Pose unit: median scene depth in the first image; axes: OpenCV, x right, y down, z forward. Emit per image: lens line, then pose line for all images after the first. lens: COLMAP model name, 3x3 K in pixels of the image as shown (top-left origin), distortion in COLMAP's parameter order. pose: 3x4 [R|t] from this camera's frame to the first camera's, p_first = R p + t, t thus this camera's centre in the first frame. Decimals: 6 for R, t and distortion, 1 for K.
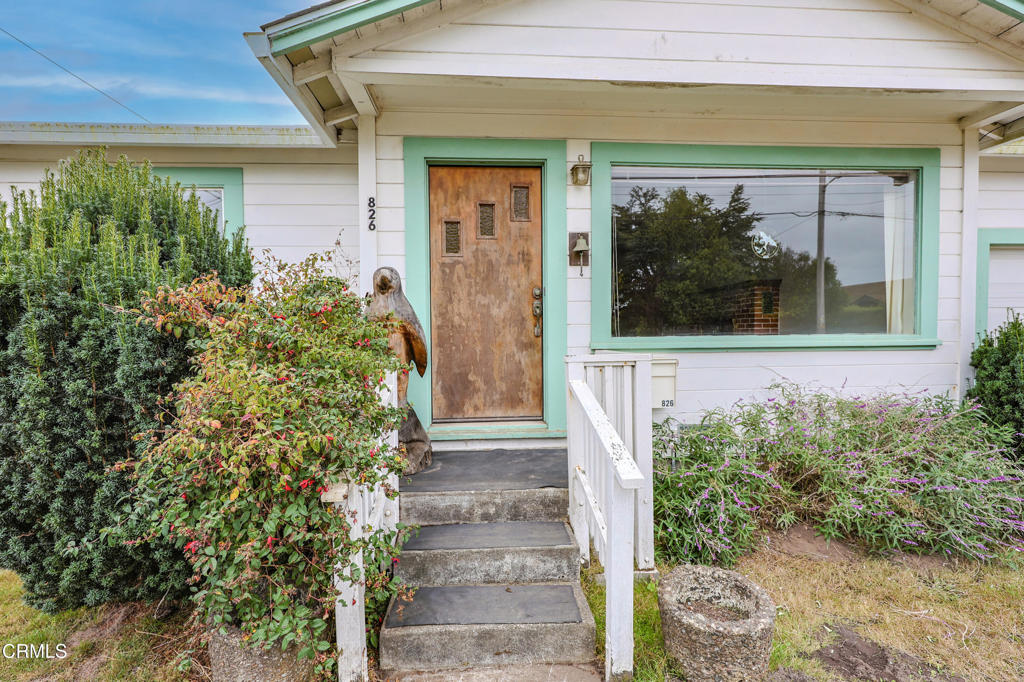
lens RADIAL K [[448.8, 0, 509.3], [0, 448.8, 345.7], [0, 0, 1]] dist [0.002176, -0.000824]
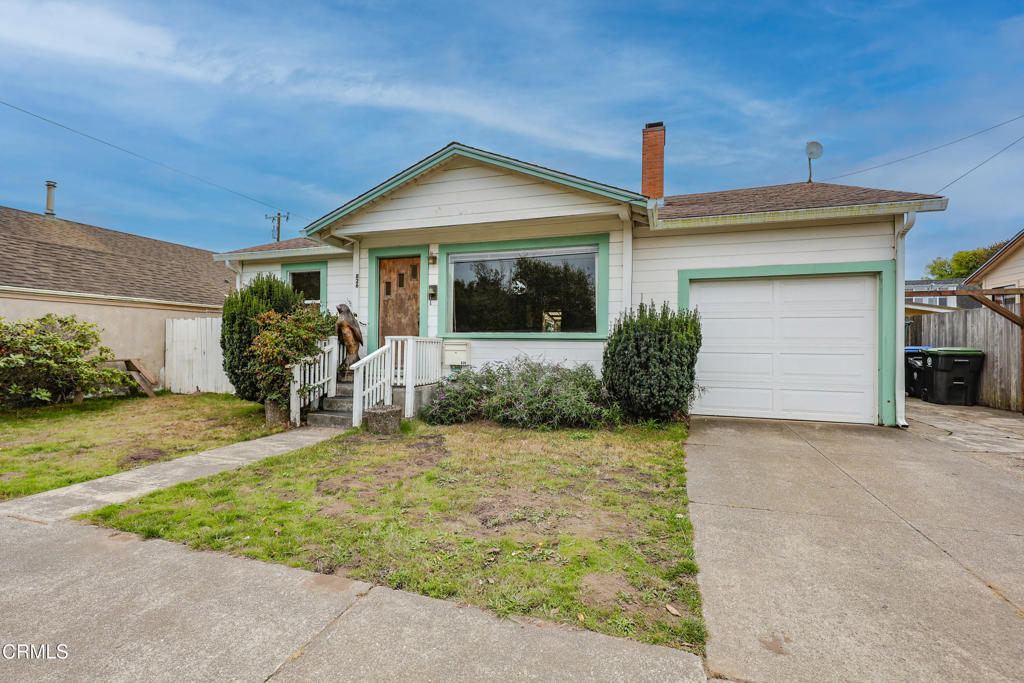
lens RADIAL K [[448.8, 0, 513.0], [0, 448.8, 335.2], [0, 0, 1]] dist [0.002176, -0.000824]
pose [[0.923300, 0.012098, -0.383888, 1.367455], [-0.030085, 0.998711, -0.040884, 0.074290], [0.382899, 0.049297, 0.922474, -0.885284]]
